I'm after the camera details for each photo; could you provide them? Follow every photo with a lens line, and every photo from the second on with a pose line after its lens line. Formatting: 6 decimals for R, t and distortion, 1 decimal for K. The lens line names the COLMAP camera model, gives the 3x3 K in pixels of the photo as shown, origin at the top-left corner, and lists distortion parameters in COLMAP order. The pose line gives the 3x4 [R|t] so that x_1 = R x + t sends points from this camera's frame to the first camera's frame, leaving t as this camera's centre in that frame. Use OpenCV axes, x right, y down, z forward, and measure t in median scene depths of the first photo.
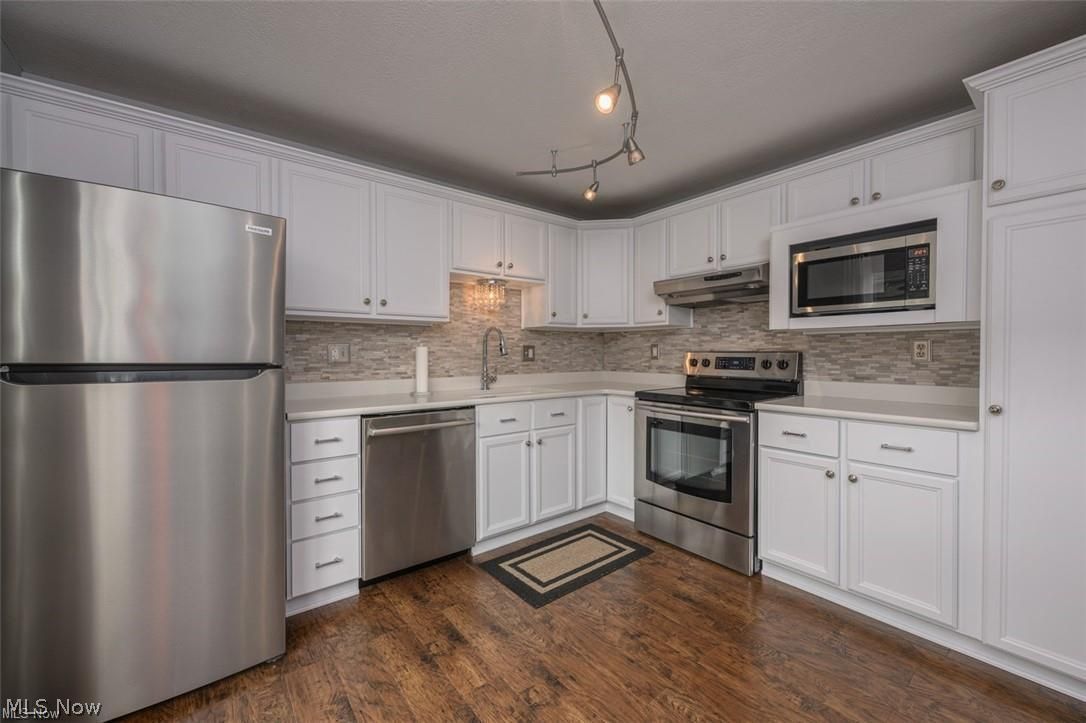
lens RADIAL K [[426.8, 0, 539.7], [0, 426.8, 357.0], [0, 0, 1]] dist [0.000114, -0.000135]
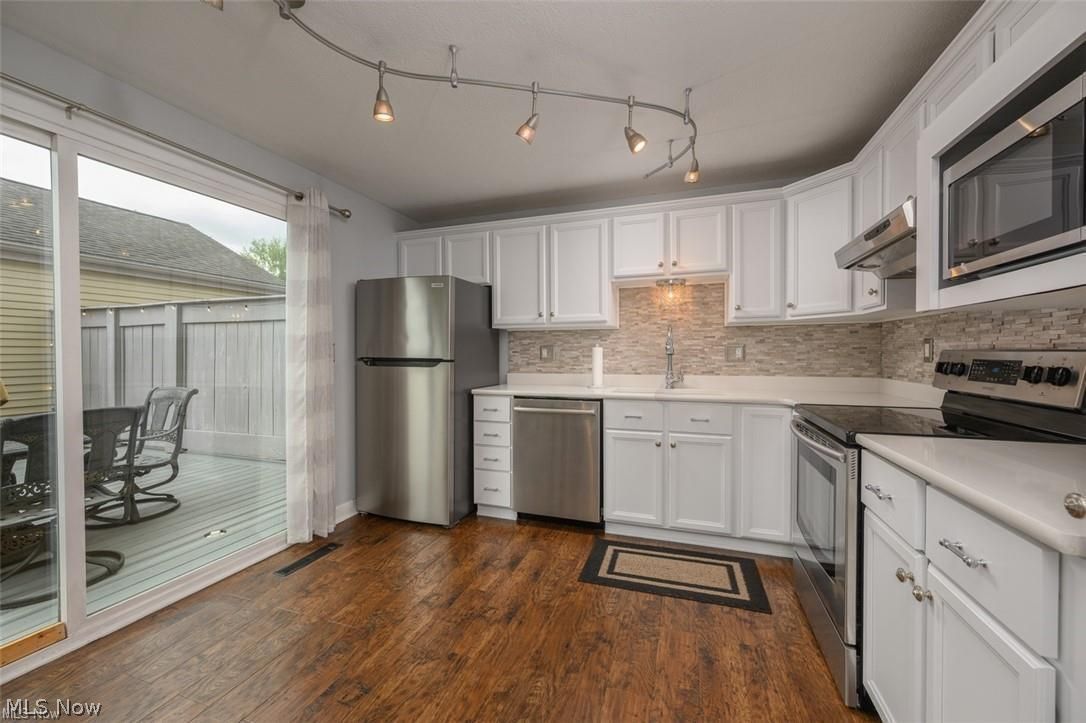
lens RADIAL K [[426.8, 0, 539.7], [0, 426.8, 357.0], [0, 0, 1]] dist [0.000114, -0.000135]
pose [[0.538634, 0.008848, -0.842493, 0.654272], [-0.005629, 0.999960, 0.006904, -0.004545], [0.842521, 0.001023, 0.538662, 0.231504]]
